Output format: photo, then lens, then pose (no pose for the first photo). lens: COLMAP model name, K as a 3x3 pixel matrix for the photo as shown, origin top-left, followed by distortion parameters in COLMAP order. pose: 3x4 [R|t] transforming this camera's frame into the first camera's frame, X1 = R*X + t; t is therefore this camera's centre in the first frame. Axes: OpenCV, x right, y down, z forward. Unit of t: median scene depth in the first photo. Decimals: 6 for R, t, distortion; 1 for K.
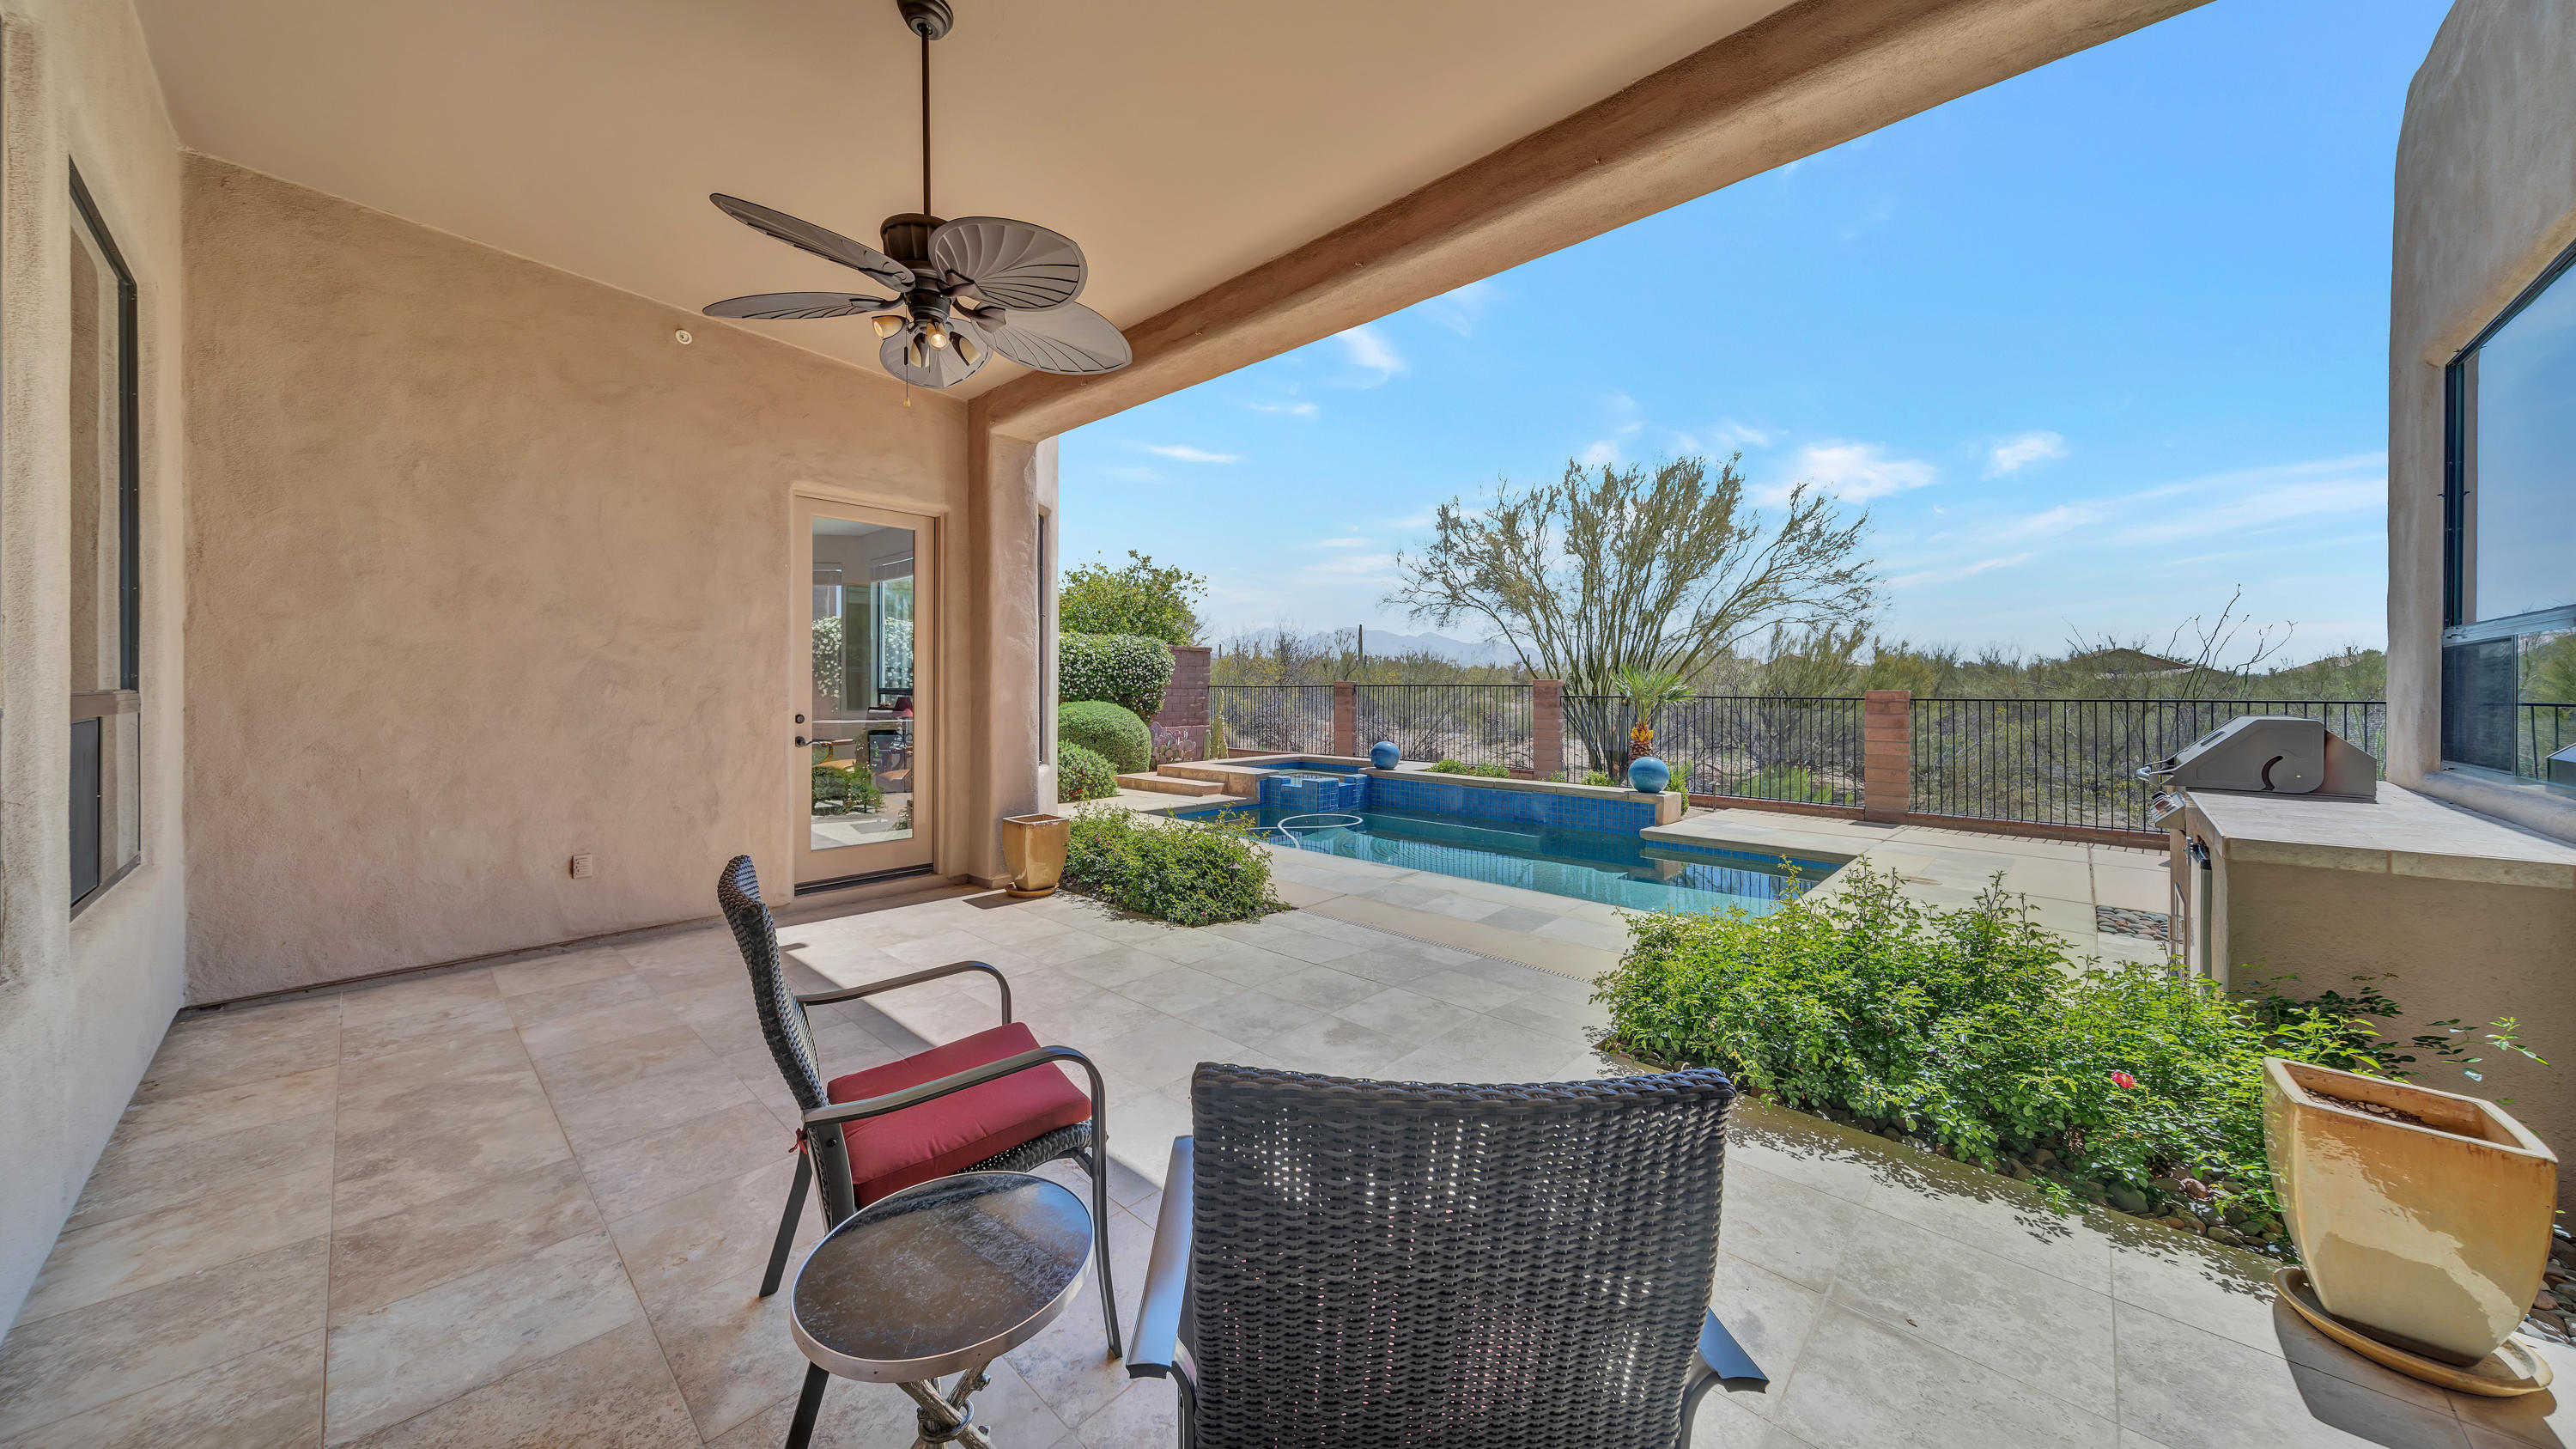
lens RADIAL K [[863.1, 0, 1285.0], [0, 863.1, 684.4], [0, 0, 1]] dist [-0.000796, 0.000032]
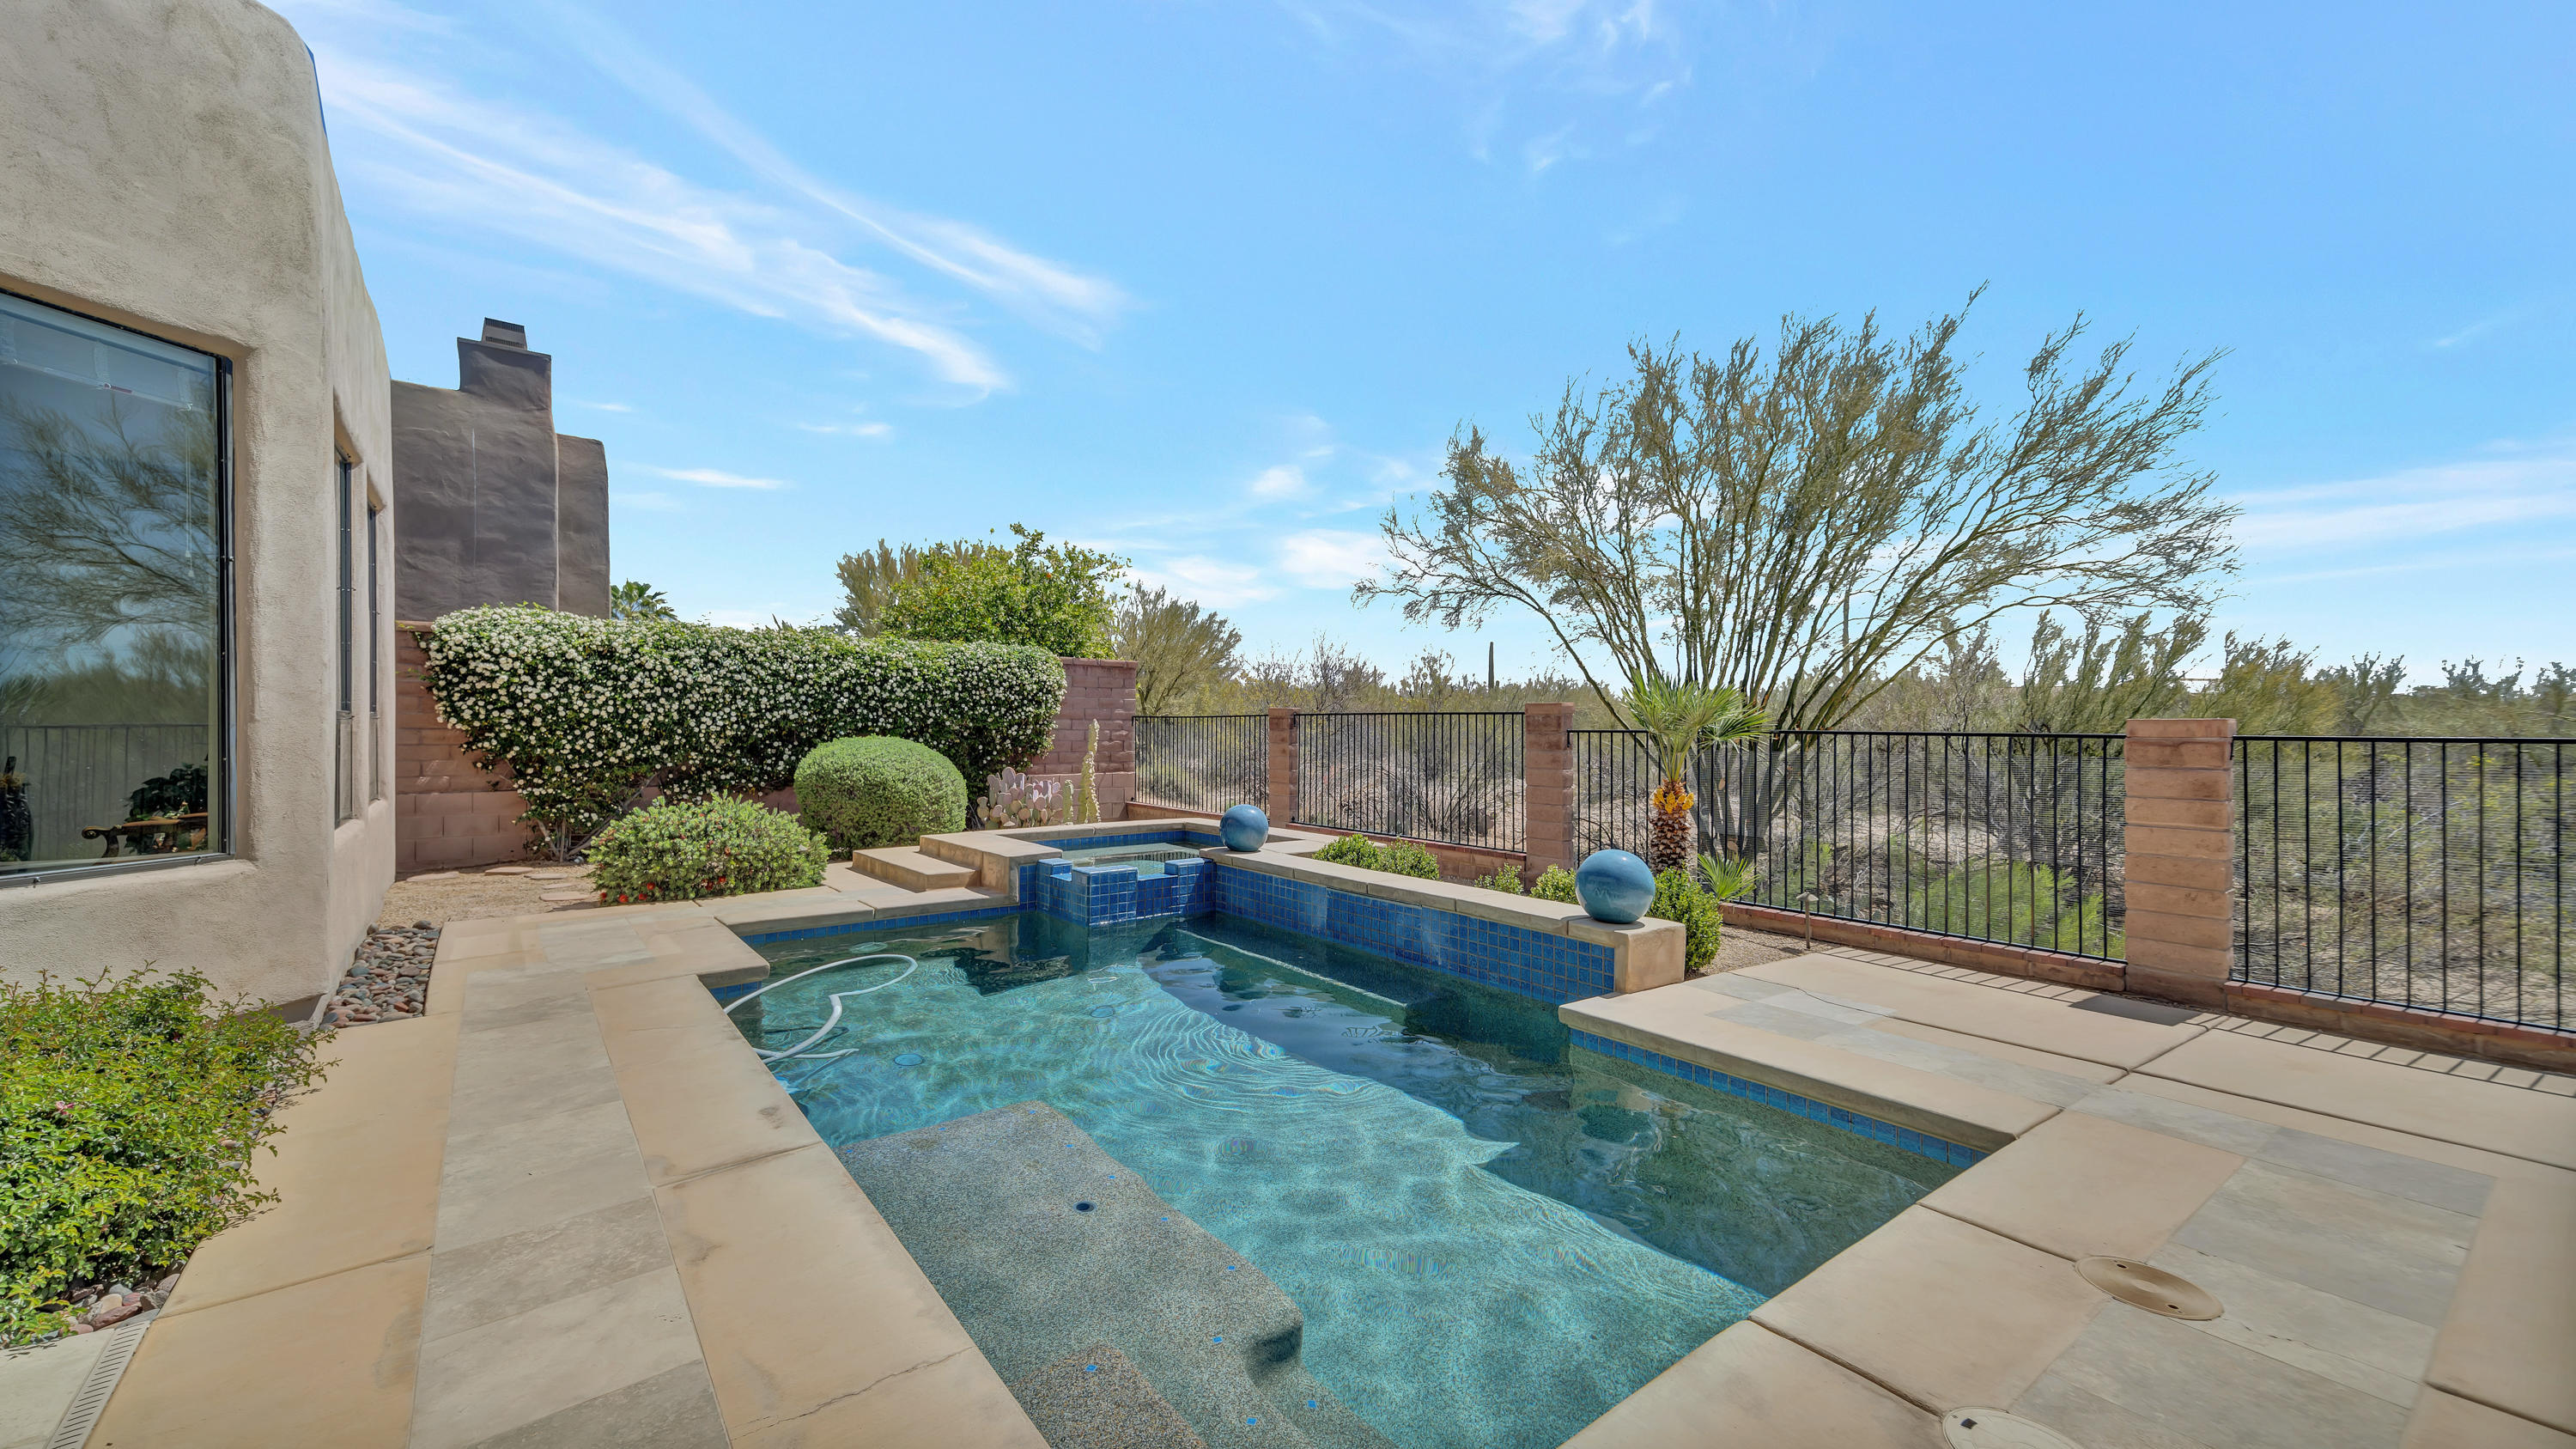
lens RADIAL K [[1007.7, 0, 1291.8], [0, 1007.7, 752.0], [0, 0, 1]] dist [0.030621, -0.000727]
pose [[0.987672, 0.005425, -0.156440, 0.187817], [-0.000694, 0.999541, 0.030278, 0.005613], [0.156533, -0.029796, 0.987223, 0.227527]]
